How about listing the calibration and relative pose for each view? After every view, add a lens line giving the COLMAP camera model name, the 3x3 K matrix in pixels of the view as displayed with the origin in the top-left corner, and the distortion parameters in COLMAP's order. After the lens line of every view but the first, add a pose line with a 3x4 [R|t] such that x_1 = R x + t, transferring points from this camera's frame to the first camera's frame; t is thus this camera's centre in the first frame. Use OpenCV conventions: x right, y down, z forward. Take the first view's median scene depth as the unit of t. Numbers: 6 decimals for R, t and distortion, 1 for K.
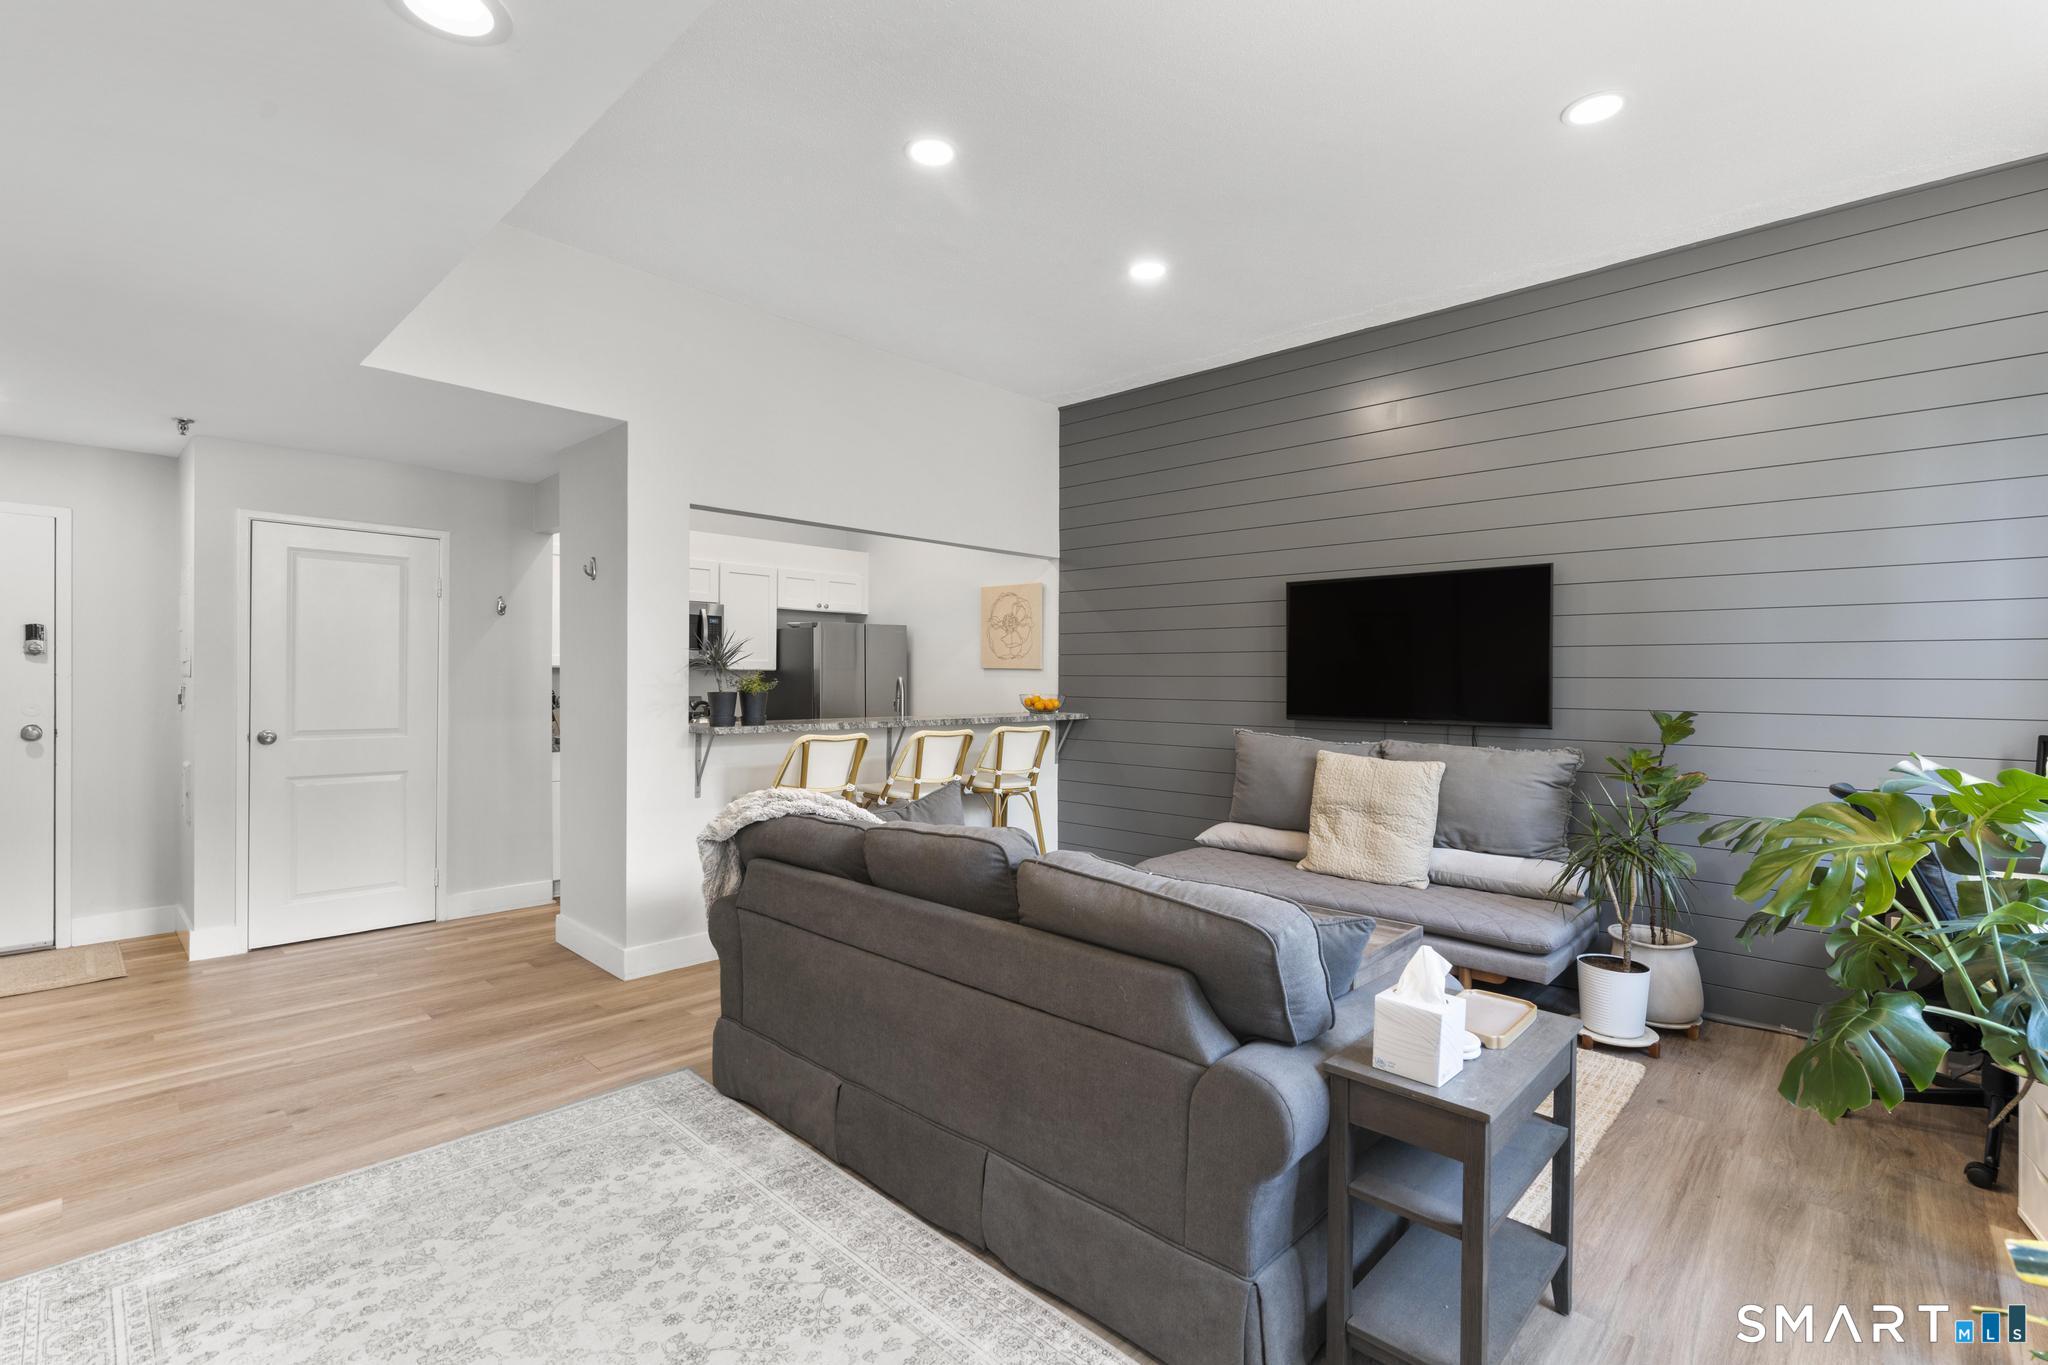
lens RADIAL K [[923.5, 0, 1038.5], [0, 923.5, 678.9], [0, 0, 1]] dist [-0.003463, 0.002193]
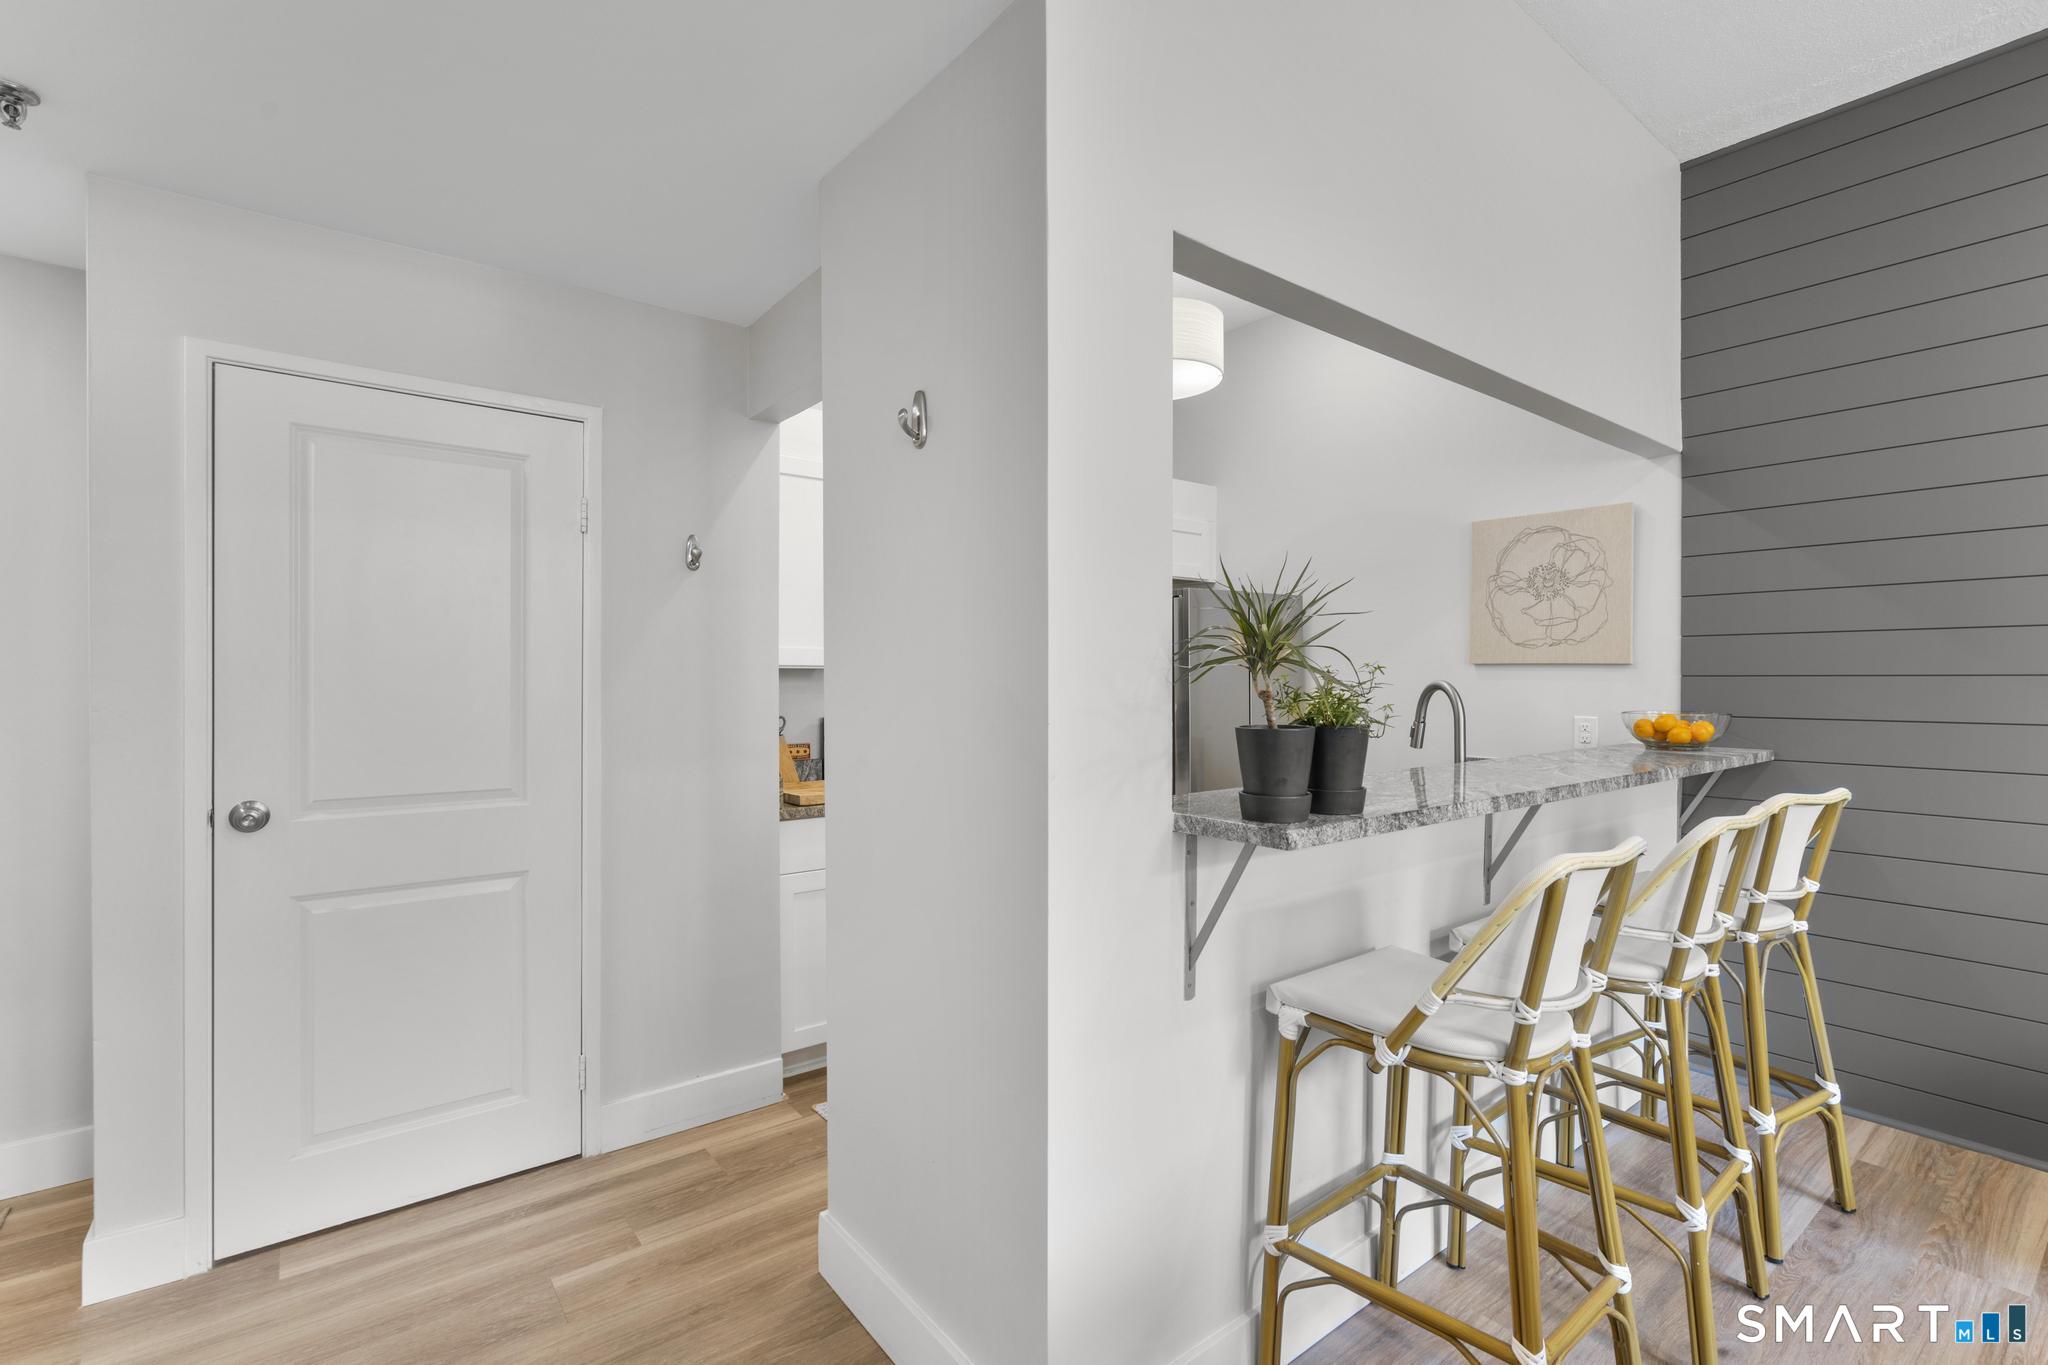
lens RADIAL K [[923.5, 0, 1039.7], [0, 923.5, 679.6], [0, 0, 1]] dist [-0.003463, 0.002193]
pose [[0.989386, -0.007215, -0.145134, -0.374243], [0.007017, 0.999974, -0.001878, -0.004326], [0.145144, 0.000840, 0.989410, 0.610283]]
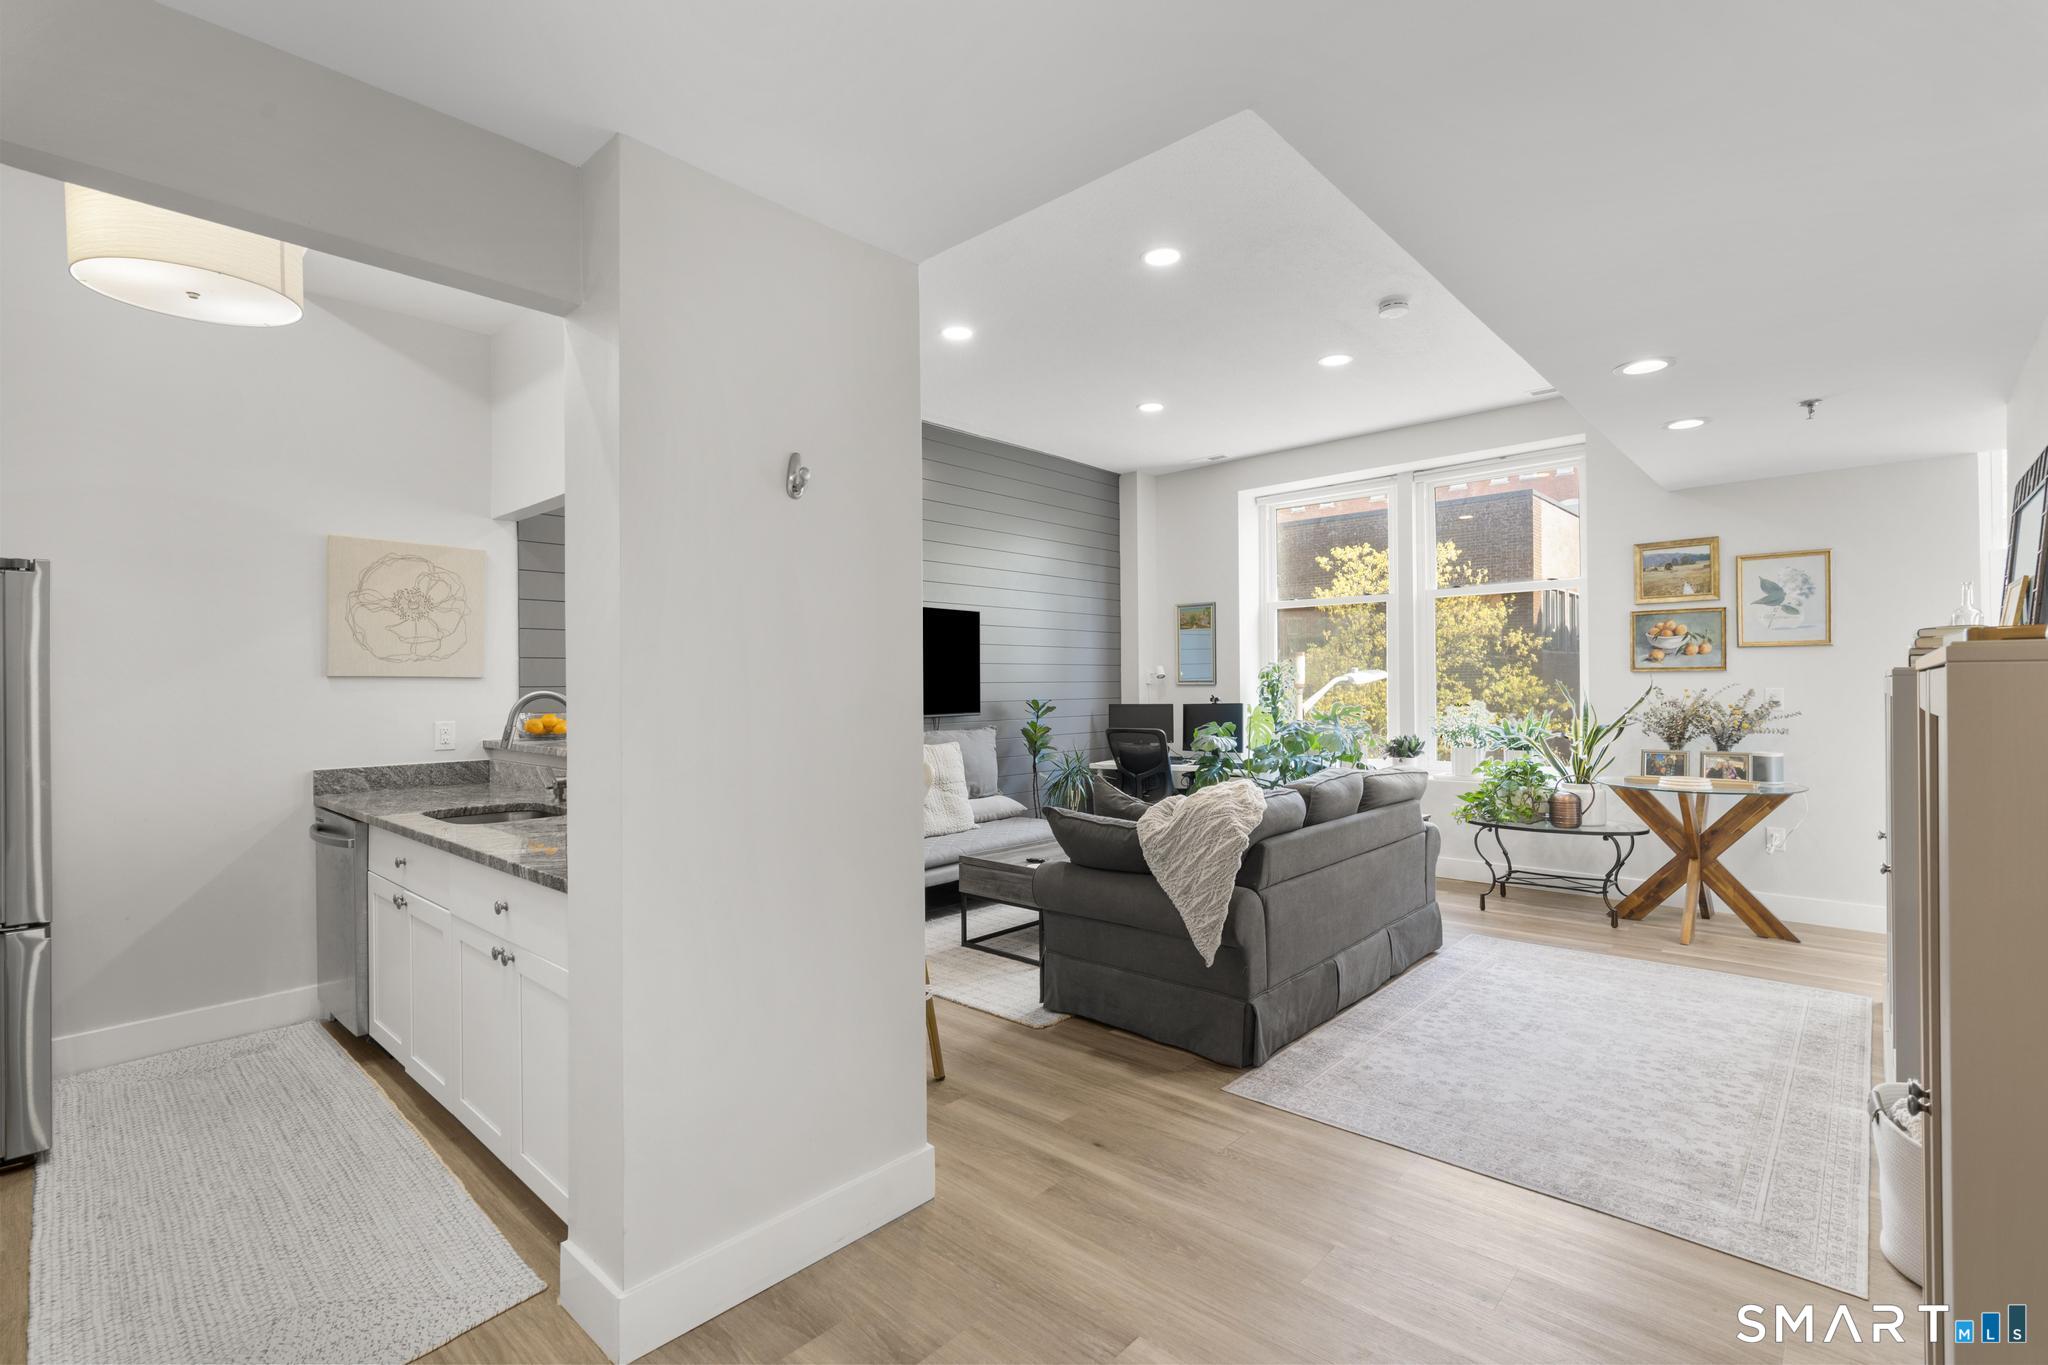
lens RADIAL K [[923.5, 0, 1027.7], [0, 923.5, 683.9], [0, 0, 1]] dist [-0.003463, 0.002193]
pose [[-0.017384, -0.005606, 0.999833, -0.983363], [0.010718, 0.999926, 0.005793, -0.008637], [-0.999791, 0.010816, -0.017323, 0.887718]]
